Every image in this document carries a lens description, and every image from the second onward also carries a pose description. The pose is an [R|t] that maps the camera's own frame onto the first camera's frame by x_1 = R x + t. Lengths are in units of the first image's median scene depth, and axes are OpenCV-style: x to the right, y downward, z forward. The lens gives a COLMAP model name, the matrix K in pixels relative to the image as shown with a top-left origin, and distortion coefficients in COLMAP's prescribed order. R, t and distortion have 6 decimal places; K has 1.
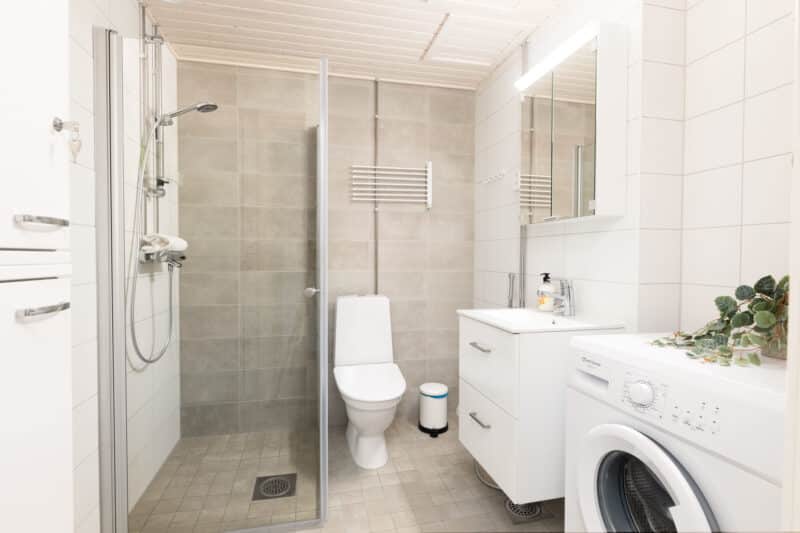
lens RADIAL K [[405.1, 0, 400.0], [0, 405.1, 266.5], [0, 0, 1]] dist [-0.001385, -0.000322]
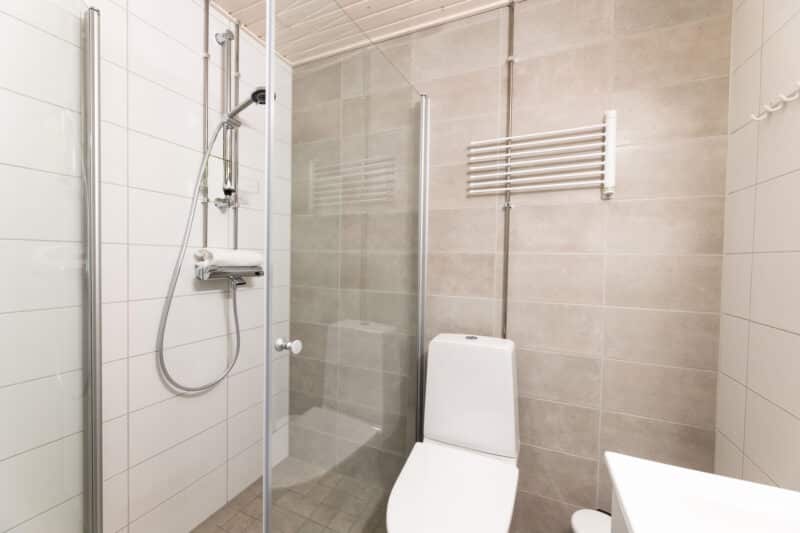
lens RADIAL K [[321.0, 0, 400.0], [0, 321.0, 266.5], [0, 0, 1]] dist [-0.001719, -0.000387]
pose [[0.791128, 0.027909, -0.611013, 0.120778], [-0.030207, 0.999522, 0.006543, -0.040992], [0.610904, 0.013281, 0.791593, 0.494926]]
